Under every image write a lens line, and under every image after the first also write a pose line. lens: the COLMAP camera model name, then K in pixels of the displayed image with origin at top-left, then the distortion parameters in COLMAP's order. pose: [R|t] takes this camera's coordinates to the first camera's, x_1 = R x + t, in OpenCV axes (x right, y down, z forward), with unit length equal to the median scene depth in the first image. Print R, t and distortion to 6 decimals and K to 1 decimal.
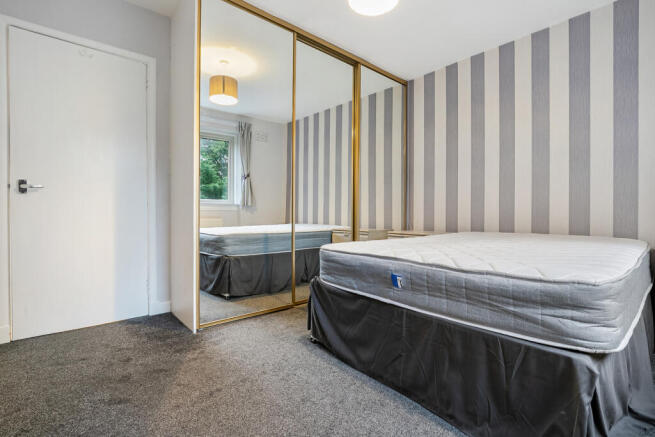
lens RADIAL K [[310.1, 0, 327.7], [0, 310.1, 215.2], [0, 0, 1]] dist [-0.001228, -0.000191]
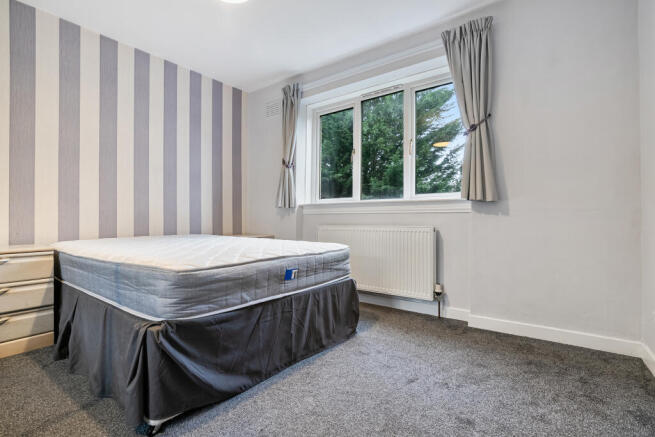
lens RADIAL K [[310.1, 0, 327.7], [0, 310.1, 215.2], [0, 0, 1]] dist [-0.001228, -0.000191]
pose [[-0.216706, 0.005235, 0.976223, -0.925206], [0.004635, 0.999980, -0.004334, -0.011070], [-0.976226, 0.003586, -0.216726, 1.048859]]
